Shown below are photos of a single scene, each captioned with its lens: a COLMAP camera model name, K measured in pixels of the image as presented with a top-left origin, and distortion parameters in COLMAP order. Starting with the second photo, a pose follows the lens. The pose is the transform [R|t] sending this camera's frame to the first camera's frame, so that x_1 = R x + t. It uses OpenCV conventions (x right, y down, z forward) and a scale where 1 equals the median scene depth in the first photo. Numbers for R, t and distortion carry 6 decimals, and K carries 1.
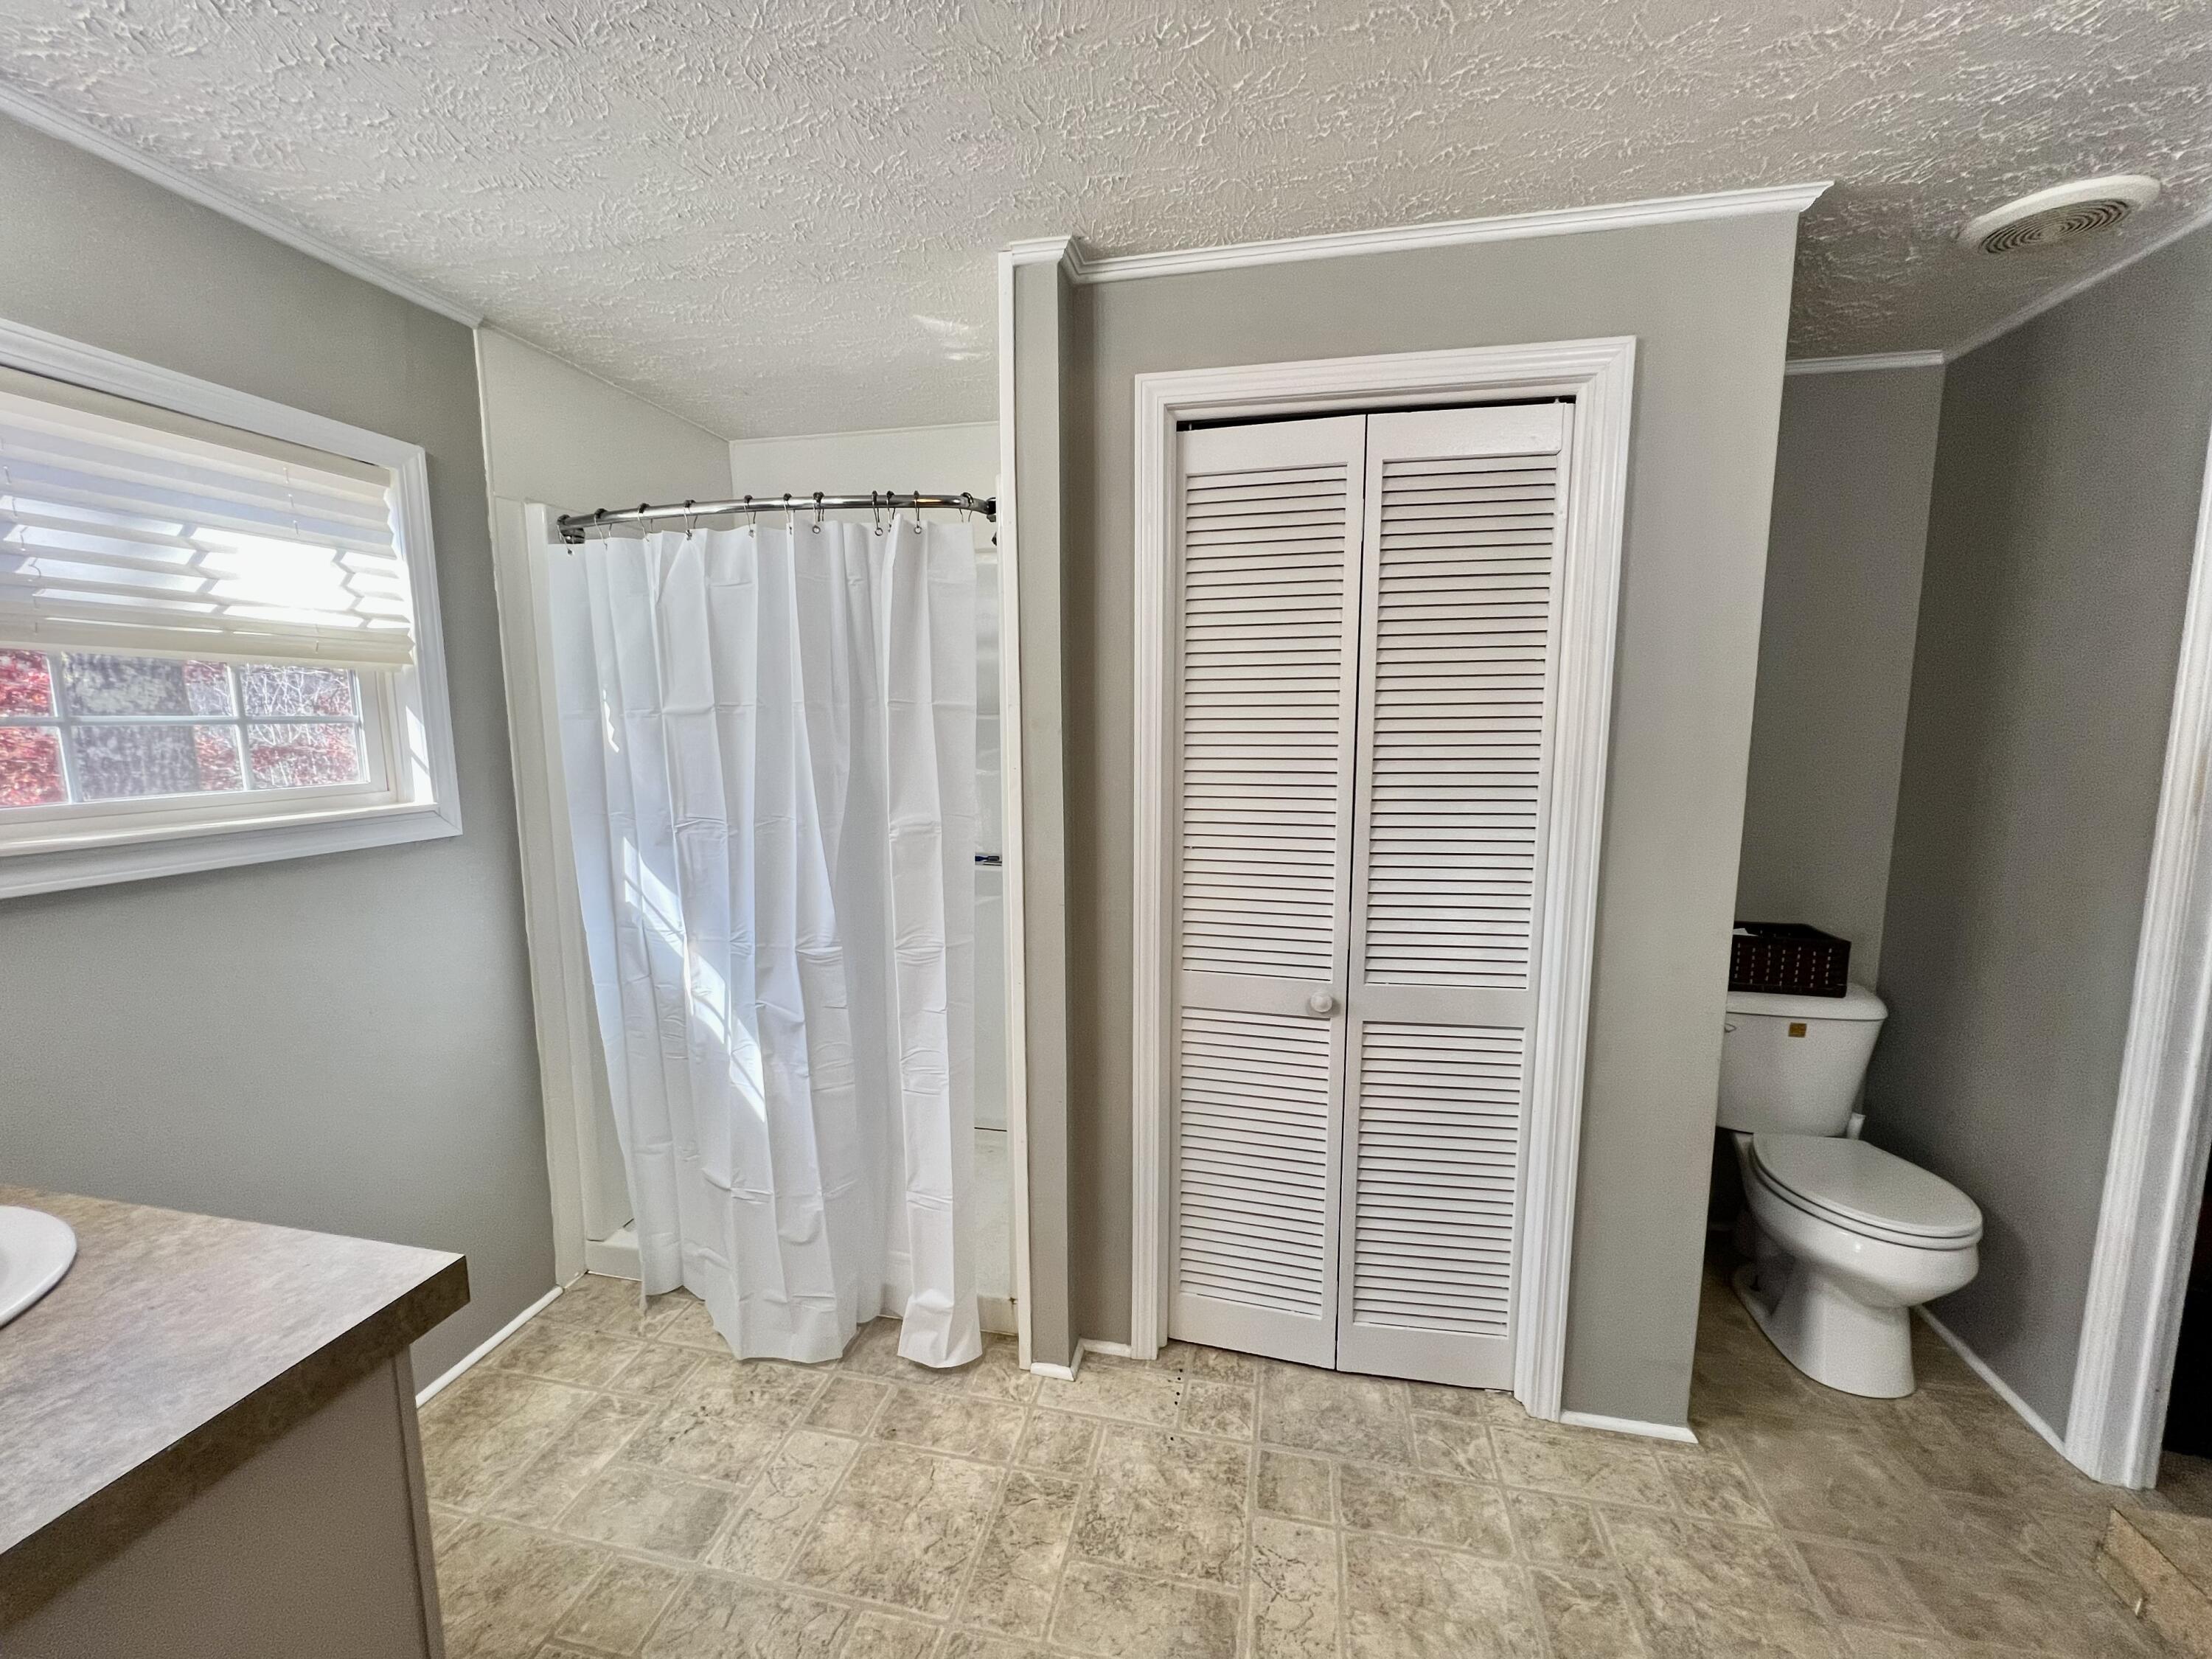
lens RADIAL K [[883.9, 0, 1106.0], [0, 883.9, 829.5], [0, 0, 1]] dist [0.000047, 0.000039]
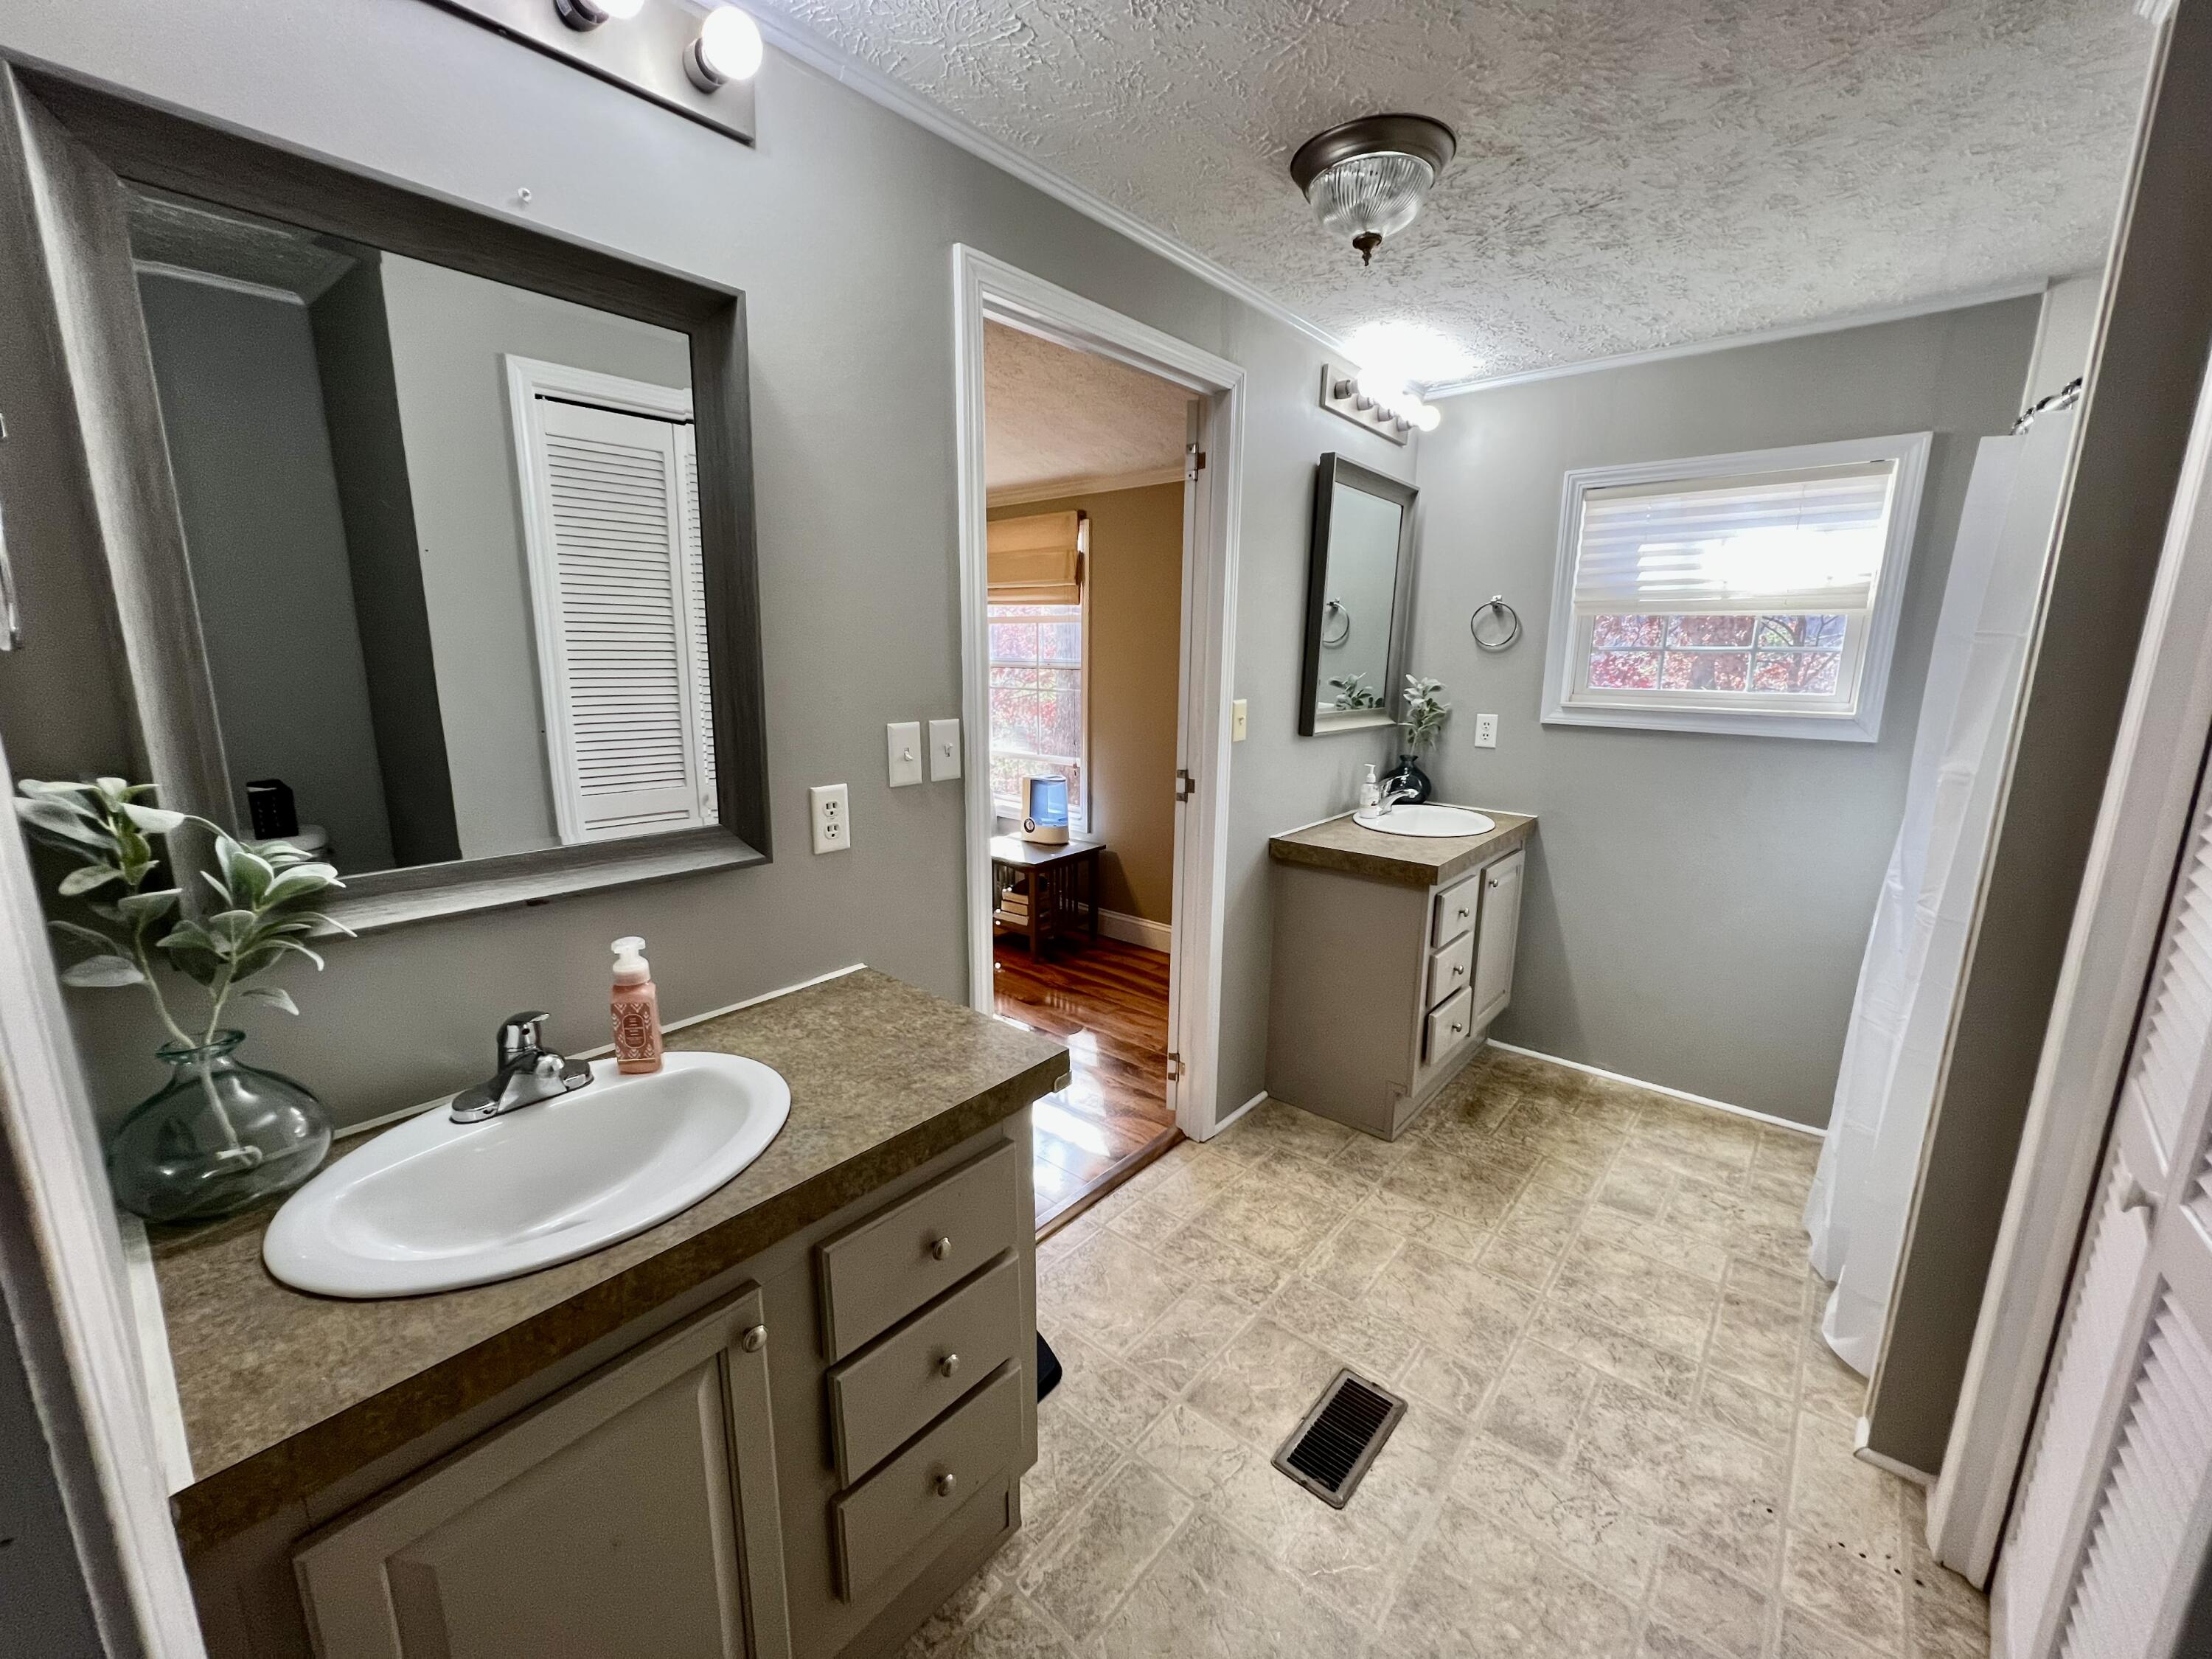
lens RADIAL K [[883.9, 0, 1106.0], [0, 883.9, 829.5], [0, 0, 1]] dist [0.000047, 0.000039]
pose [[-0.470254, 0.181899, -0.863582, 0.999149], [-0.115484, 0.957432, 0.264552, -0.091628], [0.874942, 0.224136, -0.429230, 0.664143]]
